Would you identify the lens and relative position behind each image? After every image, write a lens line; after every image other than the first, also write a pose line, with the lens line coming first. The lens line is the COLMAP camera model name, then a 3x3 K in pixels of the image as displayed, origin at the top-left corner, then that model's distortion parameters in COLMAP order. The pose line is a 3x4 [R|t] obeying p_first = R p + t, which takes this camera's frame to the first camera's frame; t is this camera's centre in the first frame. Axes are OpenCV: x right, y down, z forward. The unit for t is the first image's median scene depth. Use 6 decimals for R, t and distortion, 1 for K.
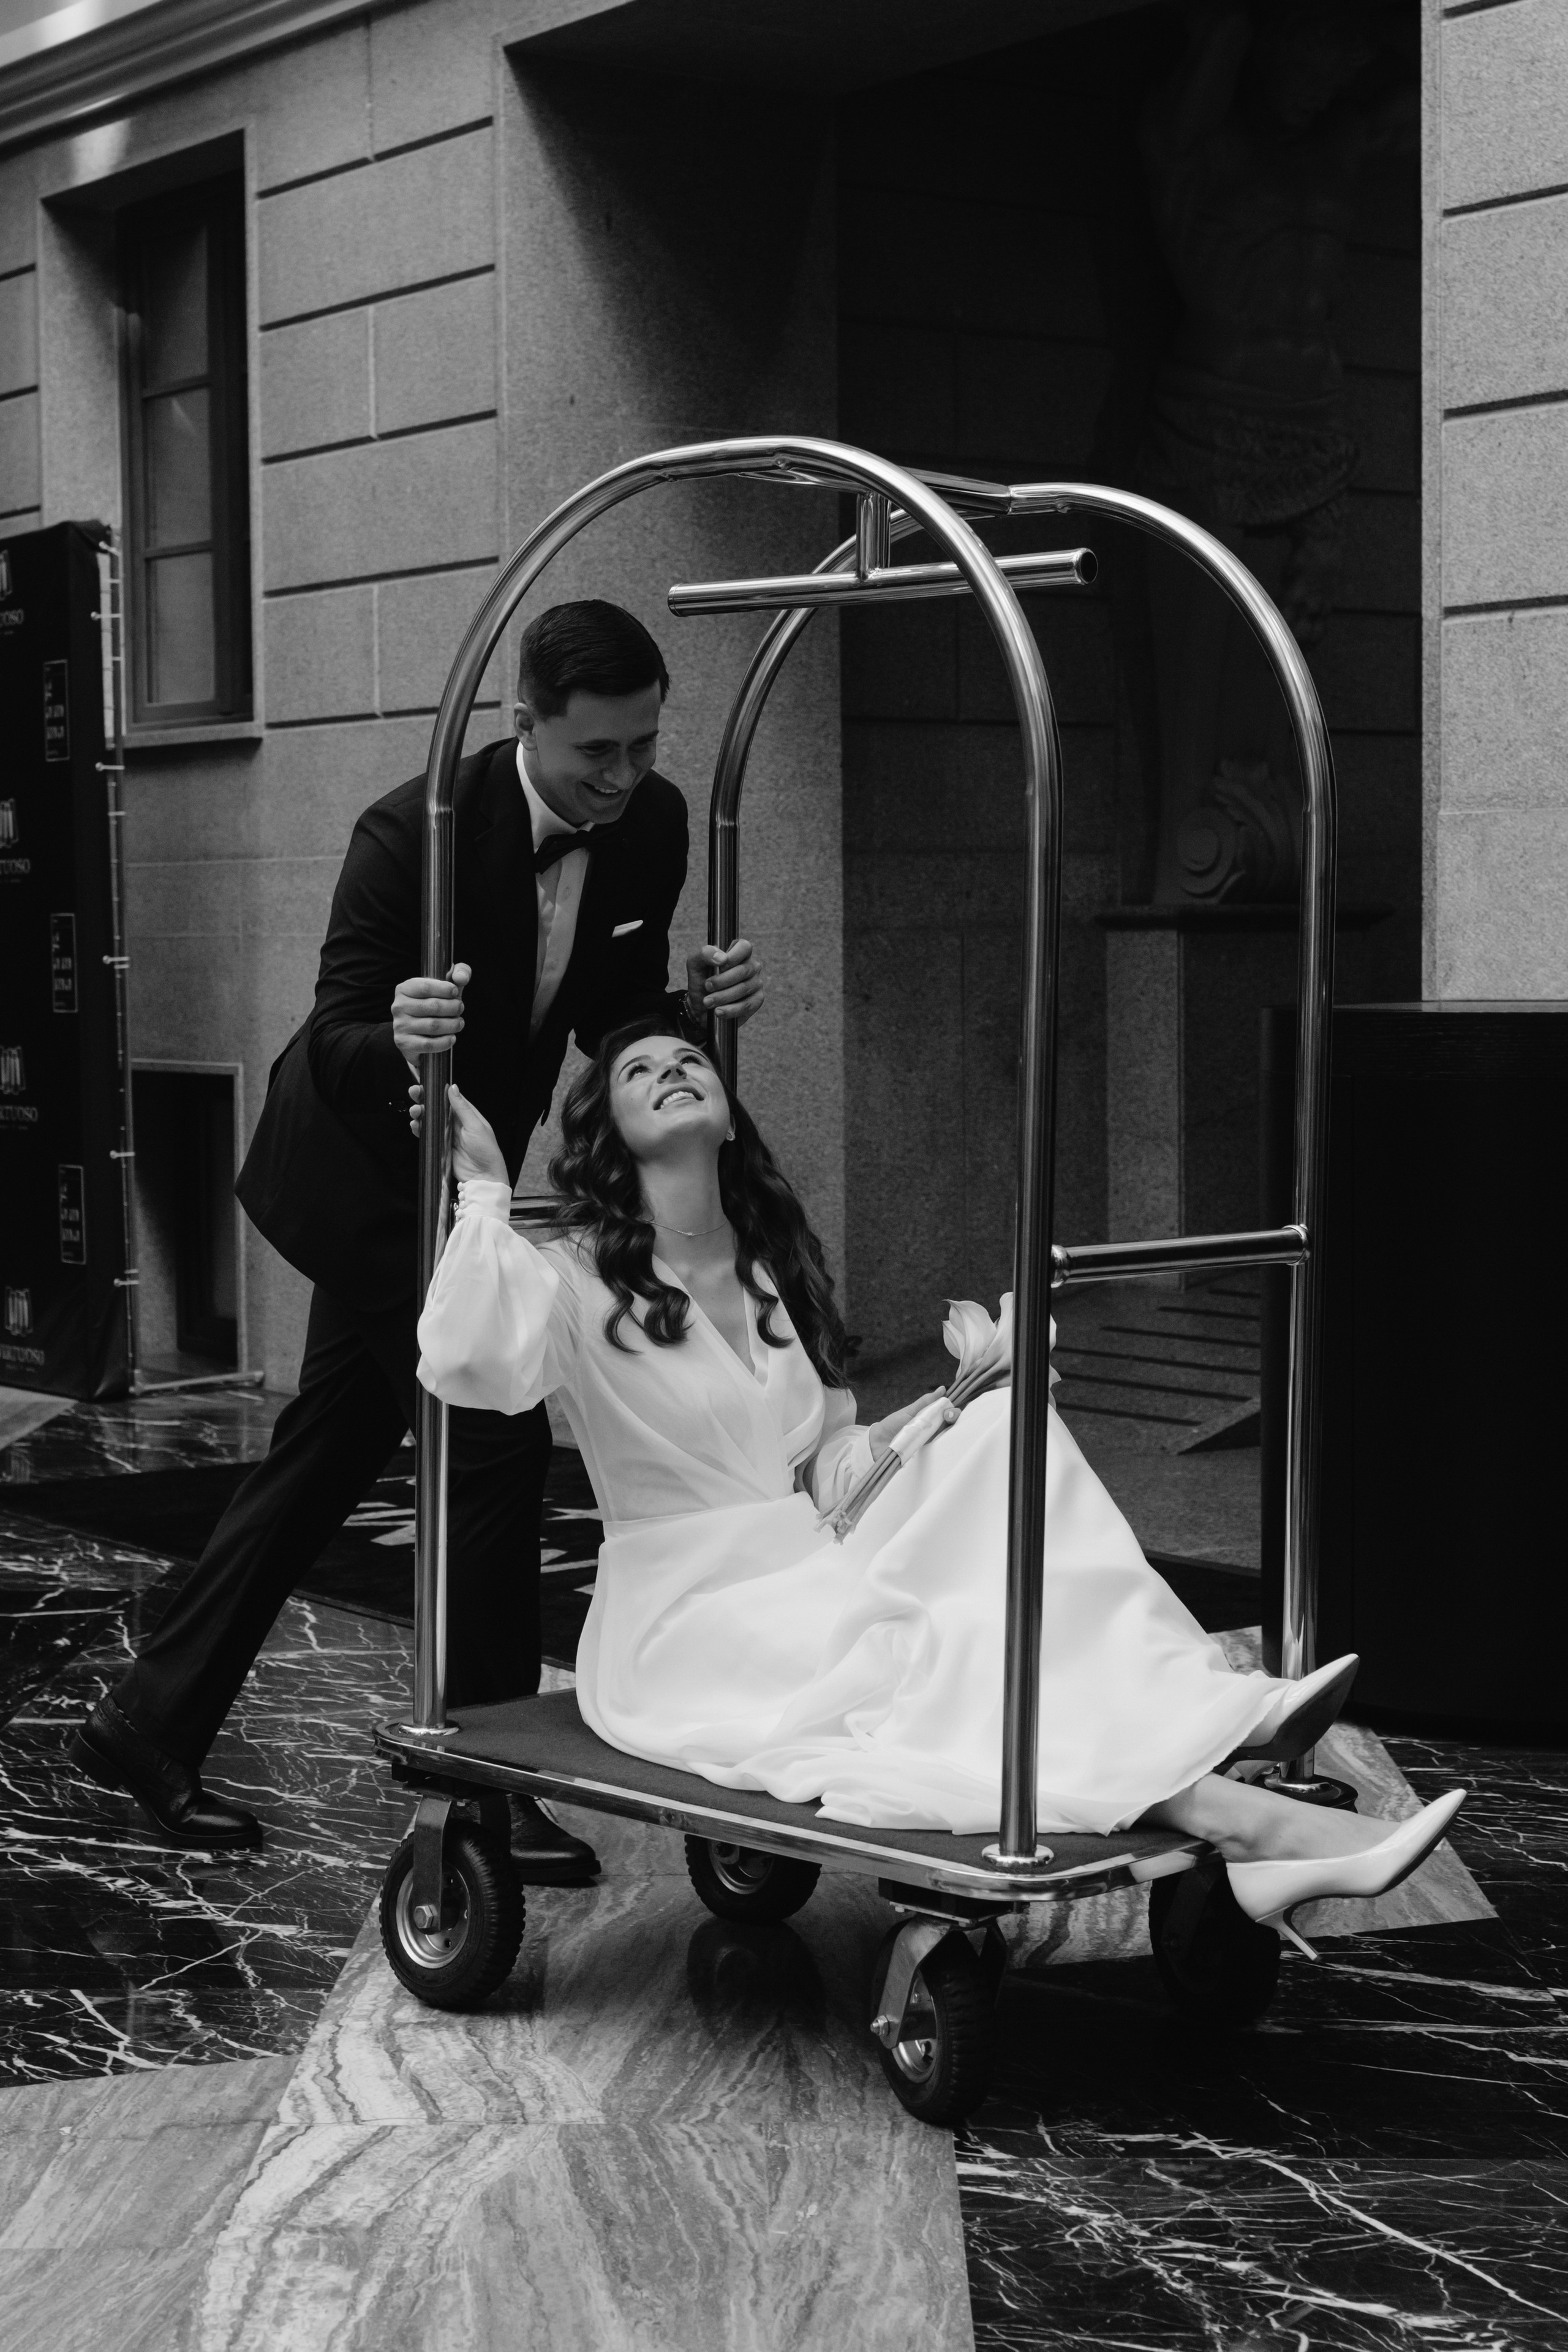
lens RADIAL K [[3955.2, 0, 784.0], [0, 3955.2, 1176.0], [0, 0, 1]] dist [0.023196, -0.030197]
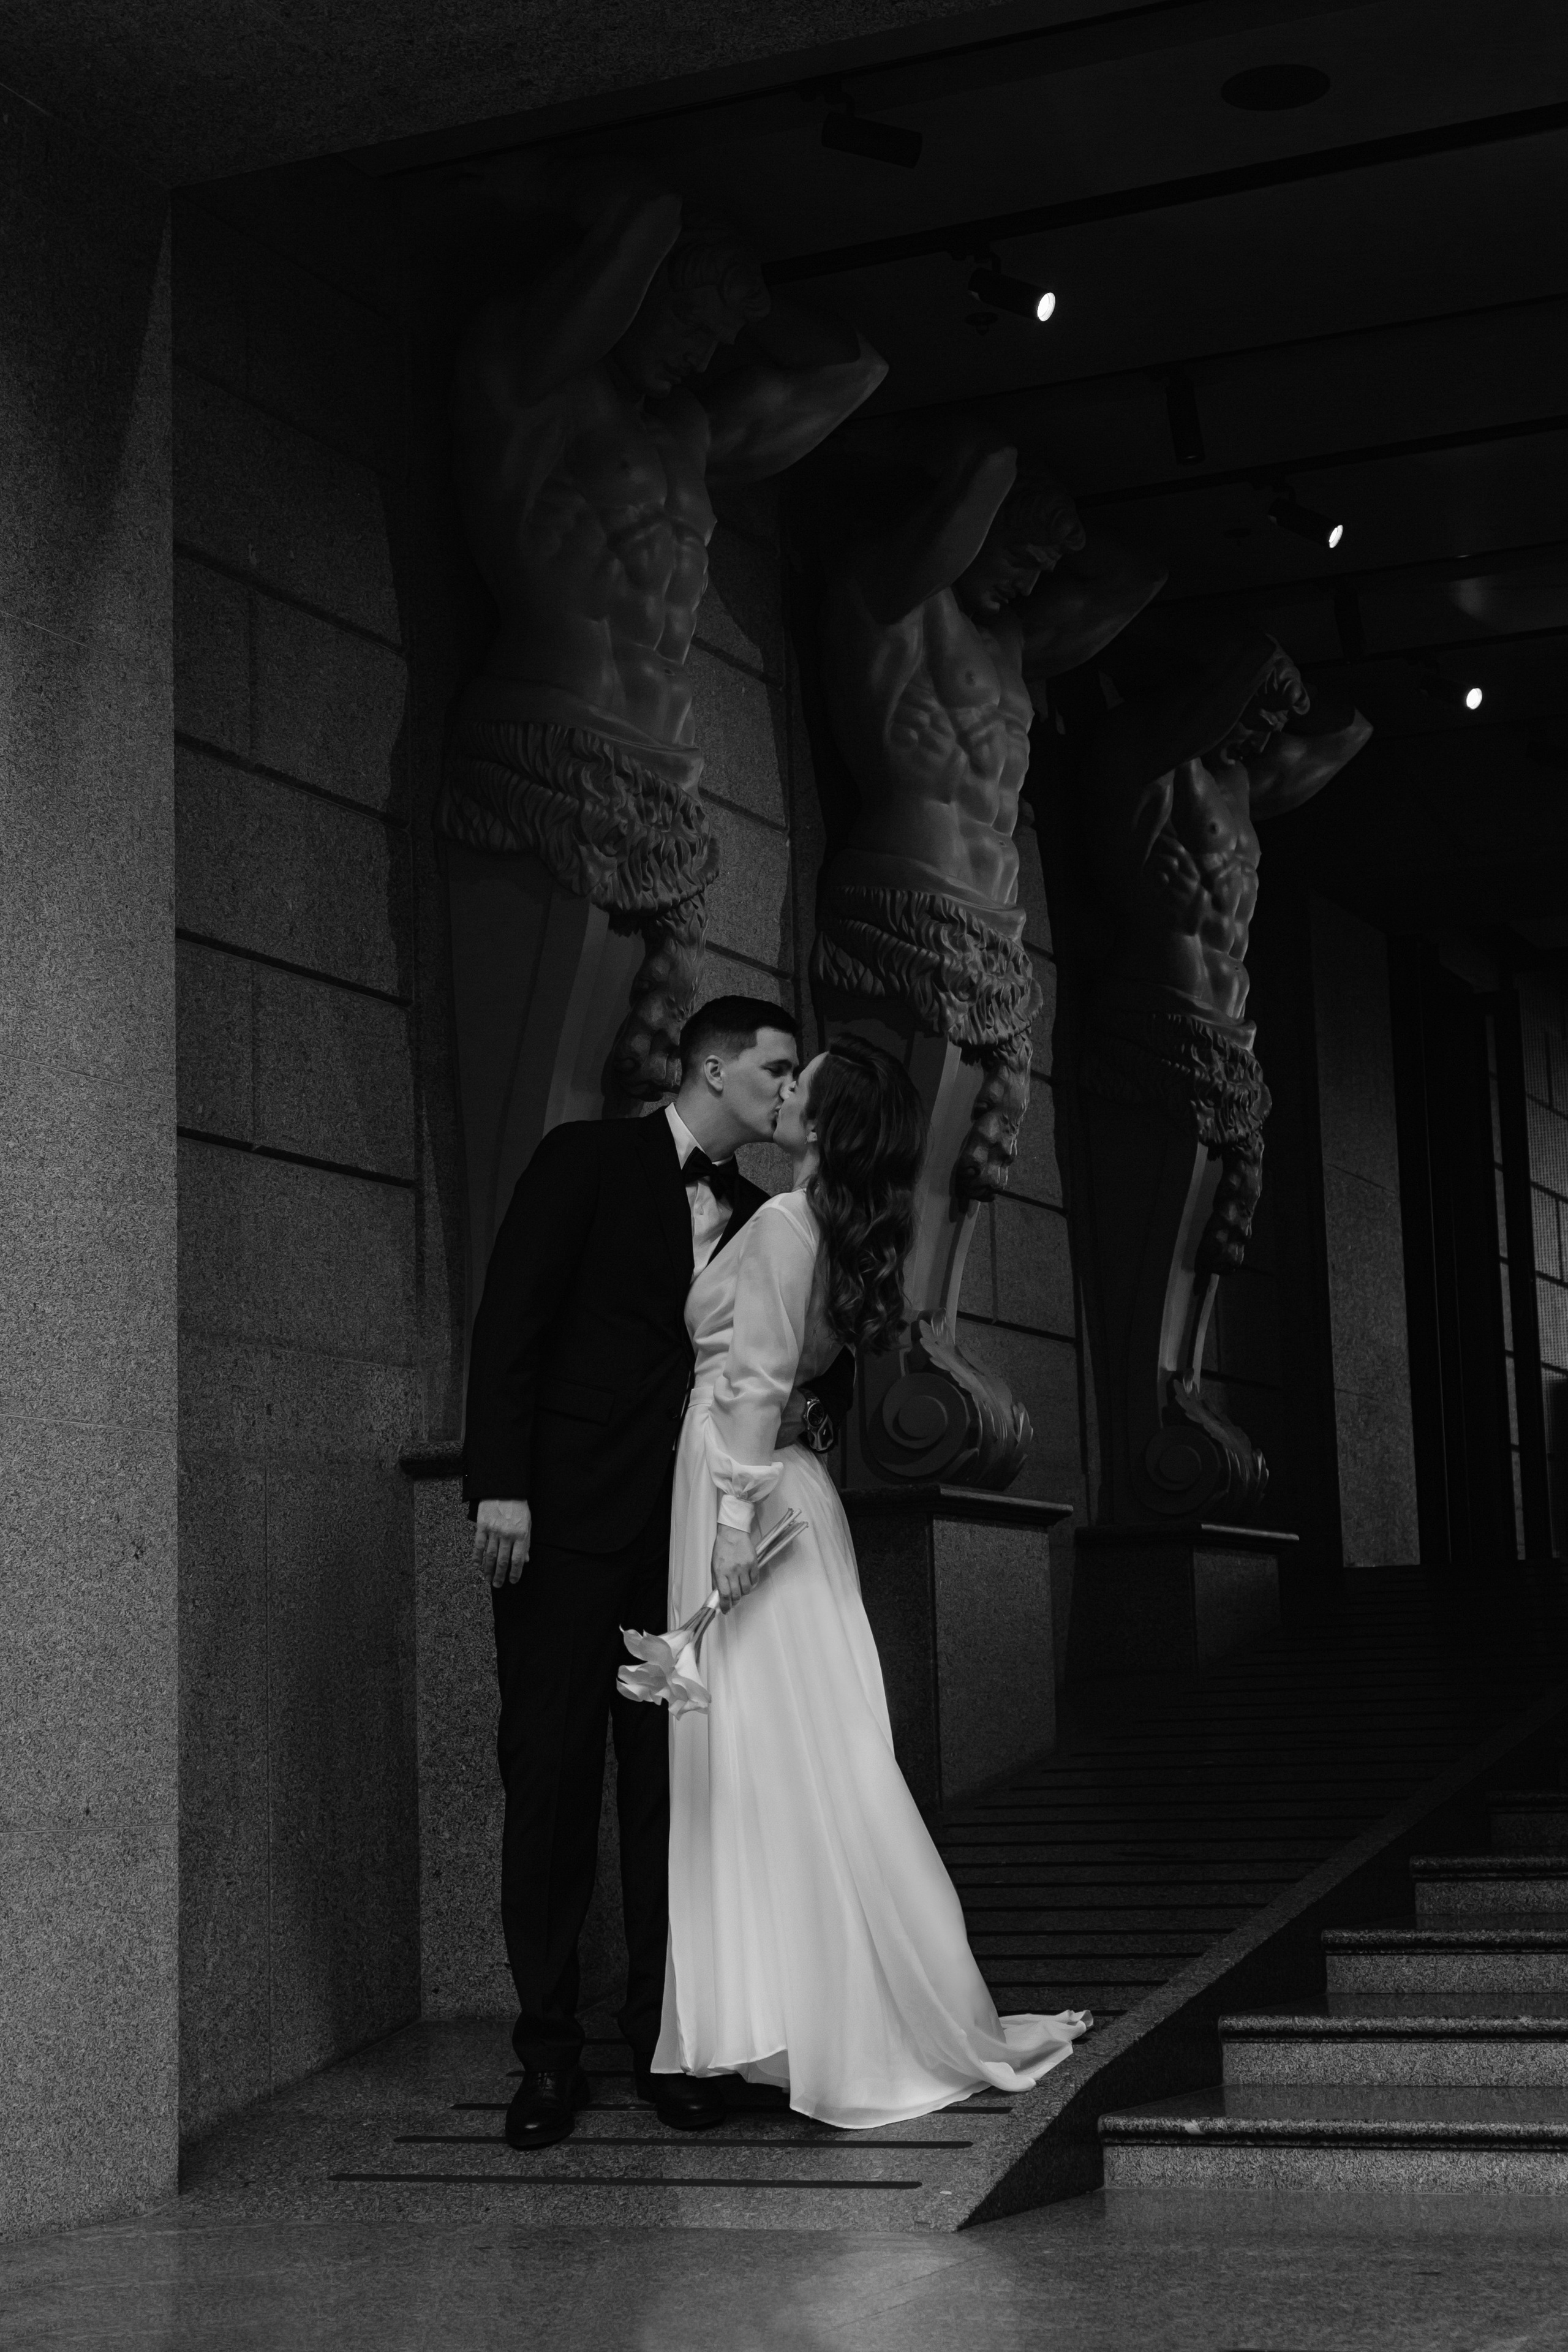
lens RADIAL K [[3955.2, 0, 784.0], [0, 3955.2, 1176.0], [0, 0, 1]] dist [0.023196, -0.030197]
pose [[0.867185, 0.060671, 0.494277, -0.213747], [0.052266, 0.975980, -0.211497, 0.035365], [-0.495237, 0.209241, 0.843184, 0.415828]]
